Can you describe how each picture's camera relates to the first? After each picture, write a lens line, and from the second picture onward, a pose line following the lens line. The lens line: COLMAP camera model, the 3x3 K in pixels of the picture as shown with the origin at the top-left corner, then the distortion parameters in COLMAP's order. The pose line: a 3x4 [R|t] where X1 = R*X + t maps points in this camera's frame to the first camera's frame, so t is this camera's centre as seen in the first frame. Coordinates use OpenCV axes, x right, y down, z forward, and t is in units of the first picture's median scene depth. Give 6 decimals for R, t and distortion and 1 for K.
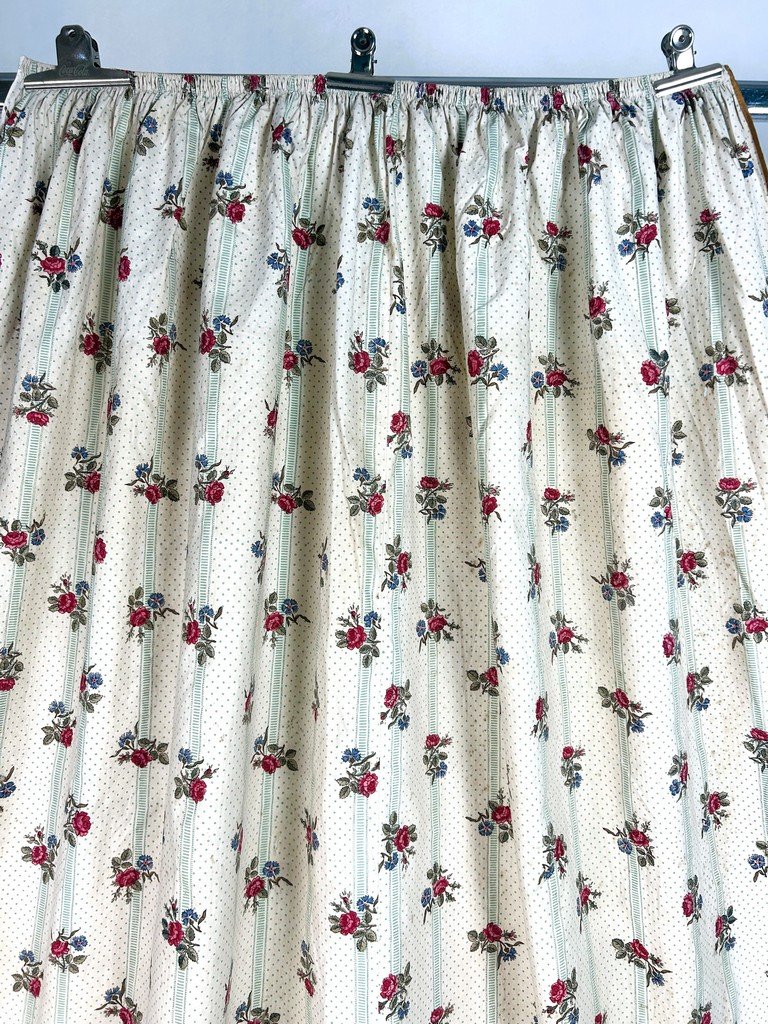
lens RADIAL K [[781.6, 0, 387.5], [0, 781.6, 514.9], [0, 0, 1]] dist [0.047075, -0.065895]
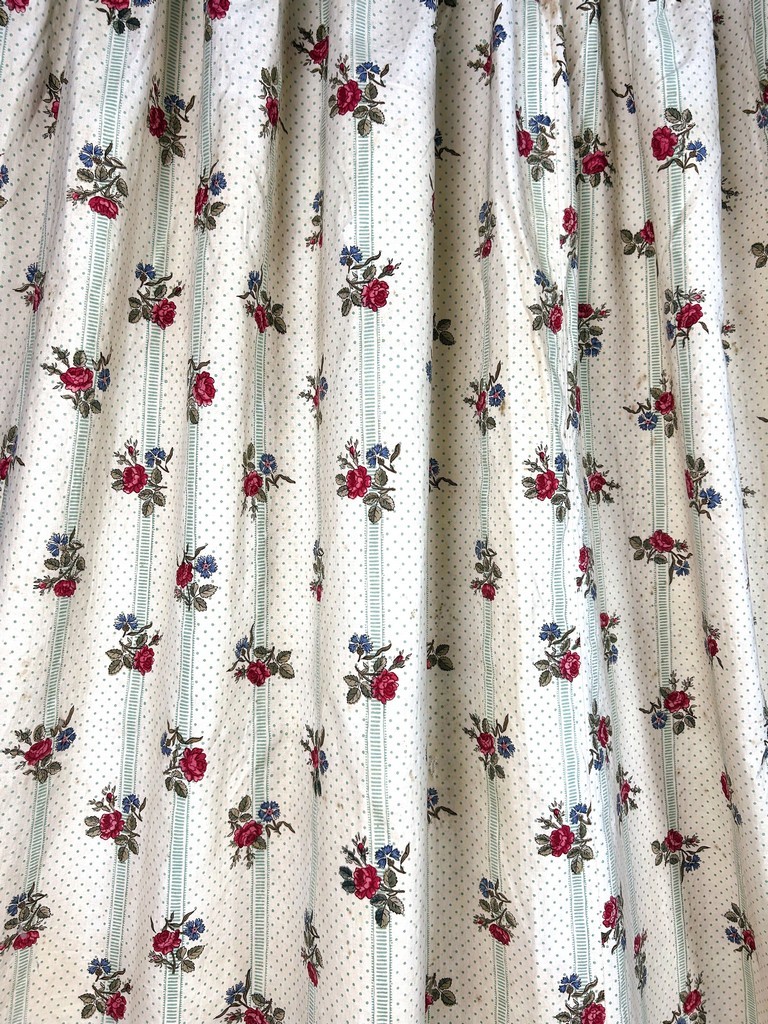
lens RADIAL K [[781.6, 0, 387.5], [0, 781.6, 514.9], [0, 0, 1]] dist [0.047075, -0.065895]
pose [[0.976616, -0.060319, 0.206357, -0.344666], [0.060831, 0.998141, 0.003871, 0.164656], [-0.206206, 0.008772, 0.978469, 0.238074]]
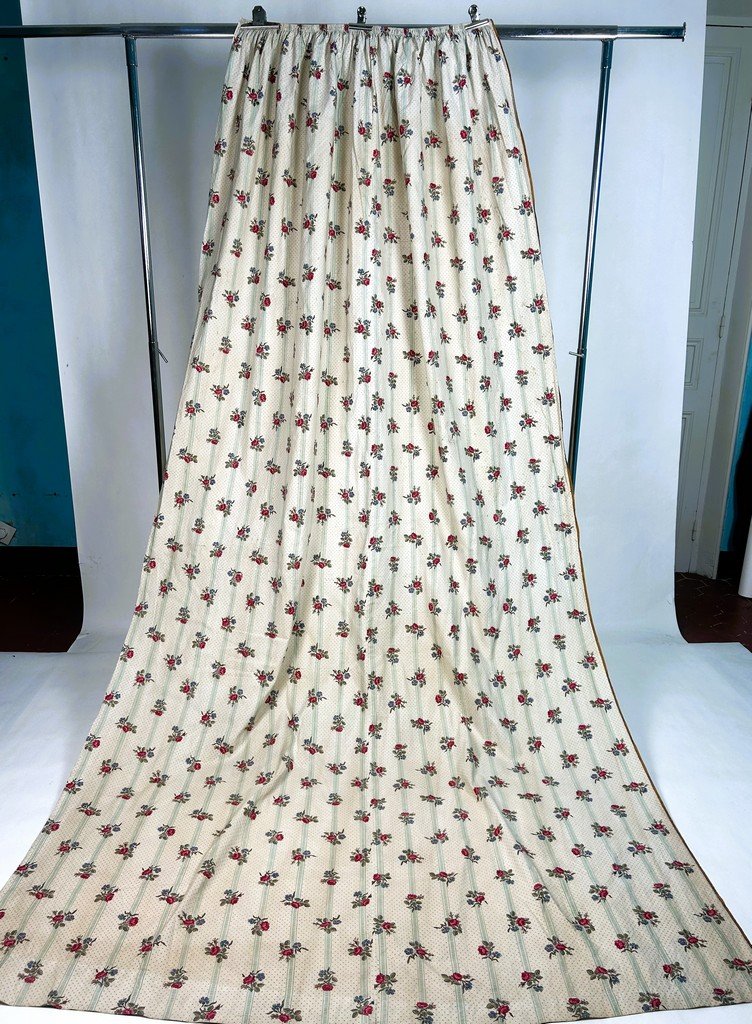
lens RADIAL K [[755.7, 0, 386.8], [0, 755.7, 513.0], [0, 0, 1]] dist [0.068996, -0.104803]
pose [[0.999947, -0.009413, 0.004109, 0.029573], [0.008891, 0.993614, 0.112485, 0.837005], [-0.005141, -0.112442, 0.993645, -1.833144]]
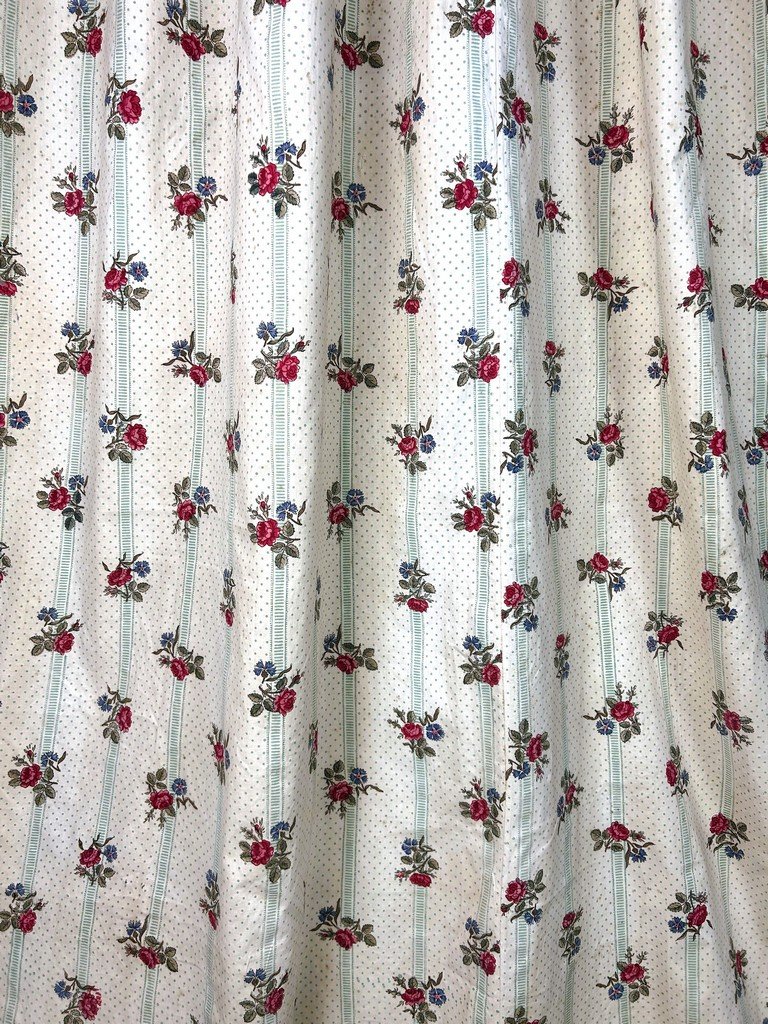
lens RADIAL K [[781.3, 0, 380.3], [0, 781.3, 509.0], [0, 0, 1]] dist [0.040175, -0.056468]
pose [[0.996457, -0.051245, 0.066691, -0.202177], [0.039679, 0.985586, 0.164455, 0.668938], [-0.074157, -0.161226, 0.984127, 0.107132]]
